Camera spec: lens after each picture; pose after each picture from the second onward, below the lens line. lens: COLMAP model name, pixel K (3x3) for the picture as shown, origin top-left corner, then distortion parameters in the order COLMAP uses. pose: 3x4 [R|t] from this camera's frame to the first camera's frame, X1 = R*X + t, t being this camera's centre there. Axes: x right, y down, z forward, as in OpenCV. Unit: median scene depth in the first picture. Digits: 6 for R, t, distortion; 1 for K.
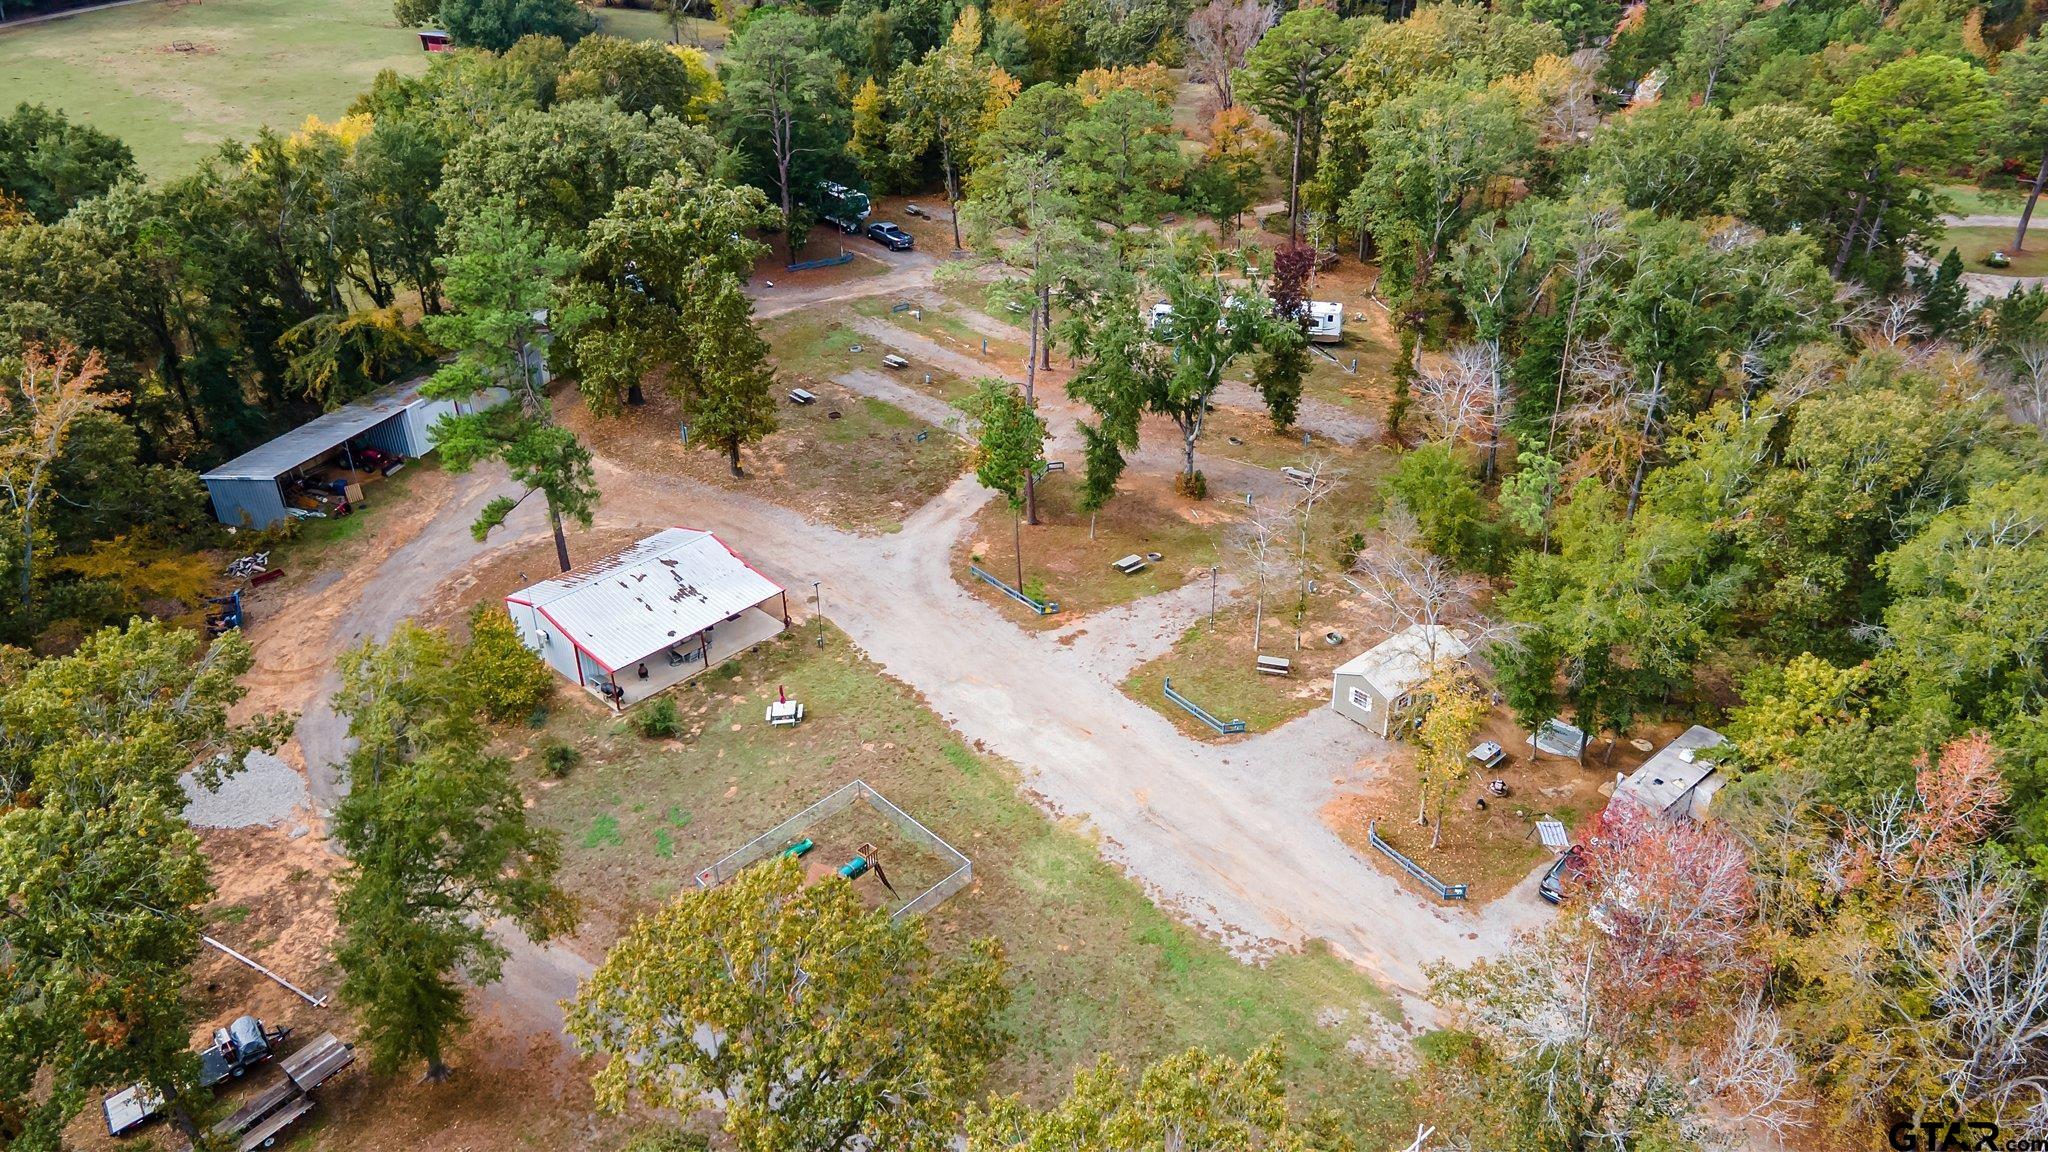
lens RADIAL K [[1444.6, 0, 1015.0], [0, 1444.6, 571.6], [0, 0, 1]] dist [0.032096, 0.012964]
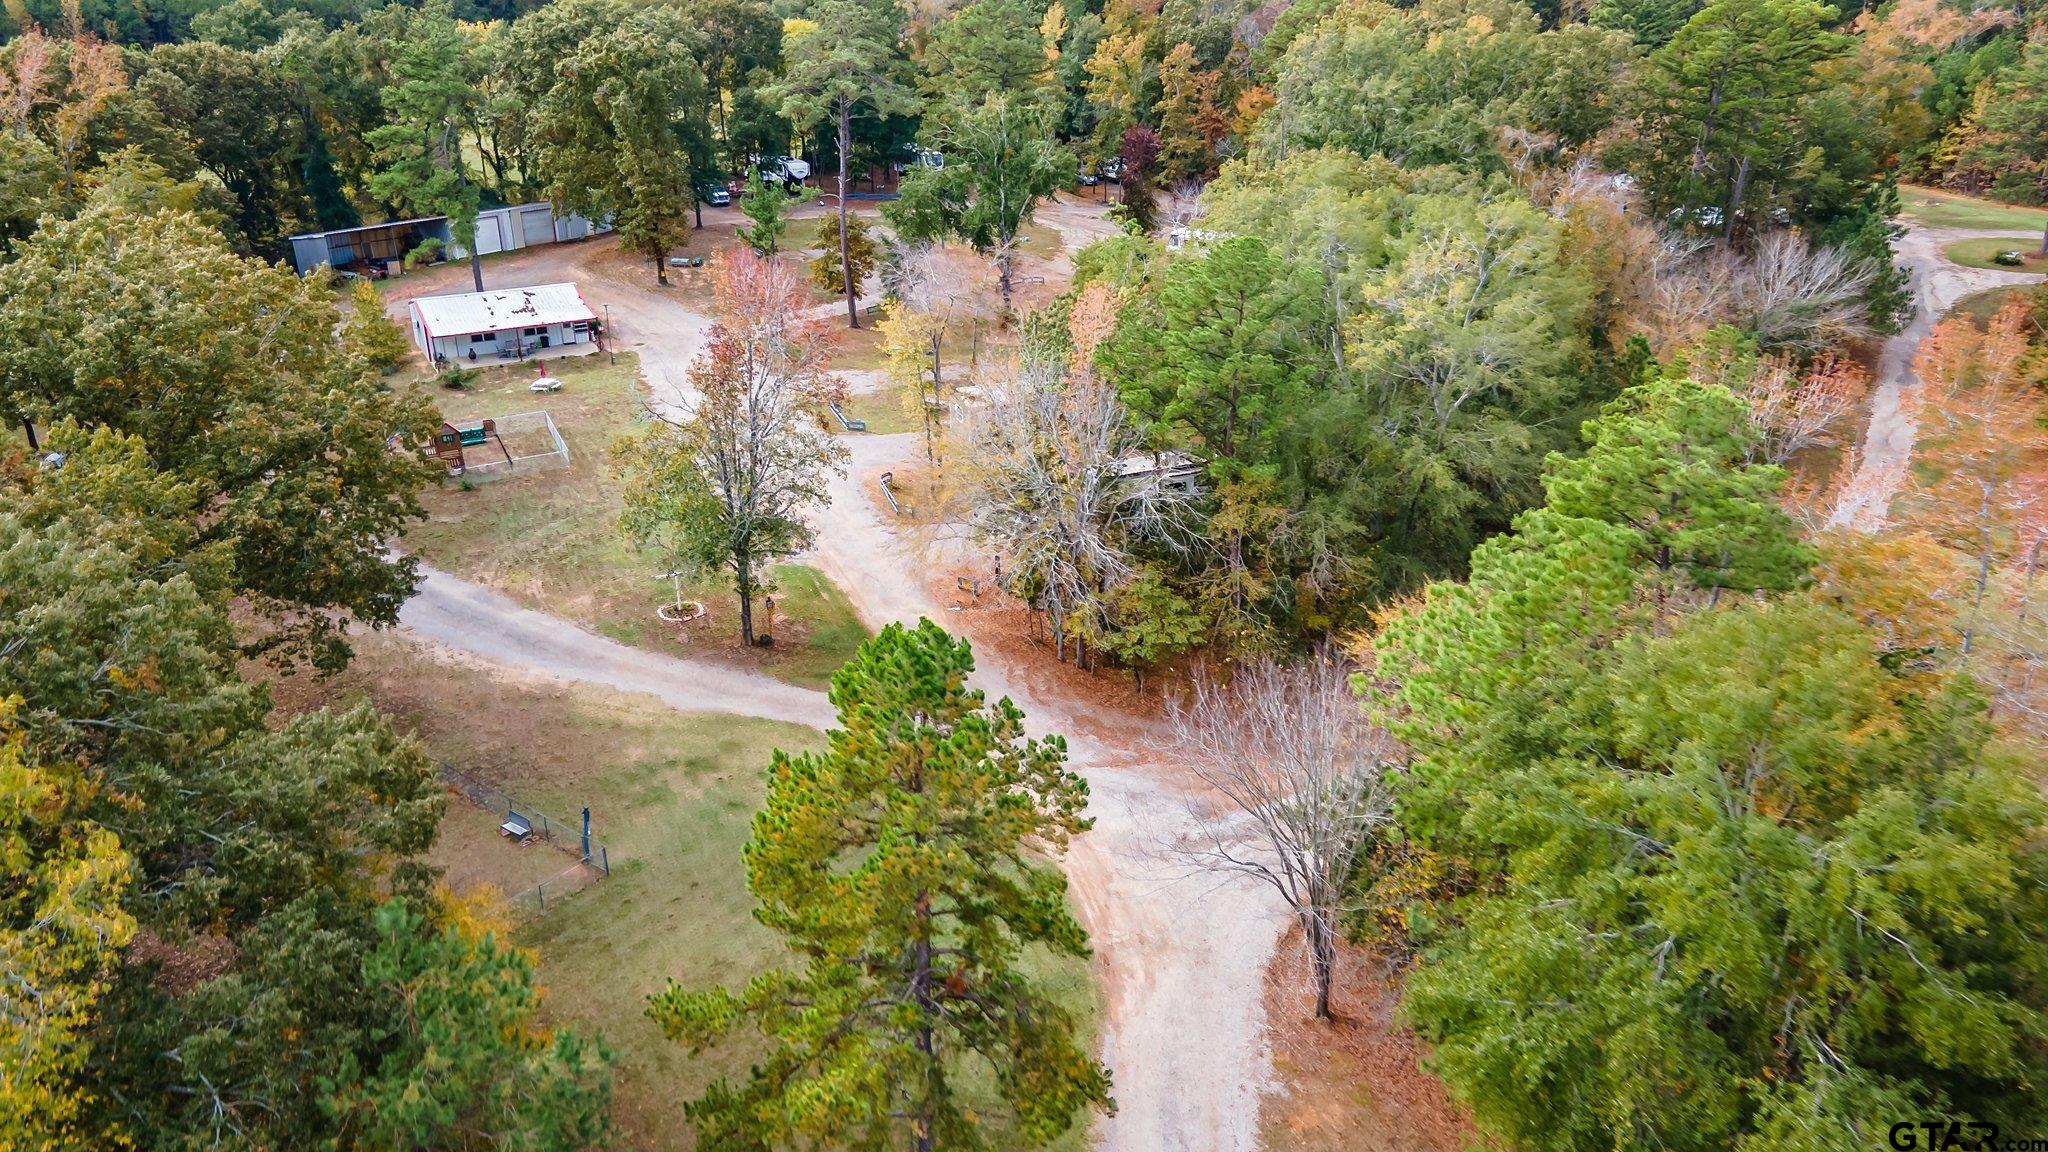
lens RADIAL K [[1444.6, 0, 1026.0], [0, 1444.6, 582.1], [0, 0, 1]] dist [0.032096, 0.012964]
pose [[0.946923, 0.125130, -0.296106, 0.595554], [-0.157592, 0.983545, -0.088338, 0.290962], [0.280180, 0.130313, 0.951061, -0.073072]]
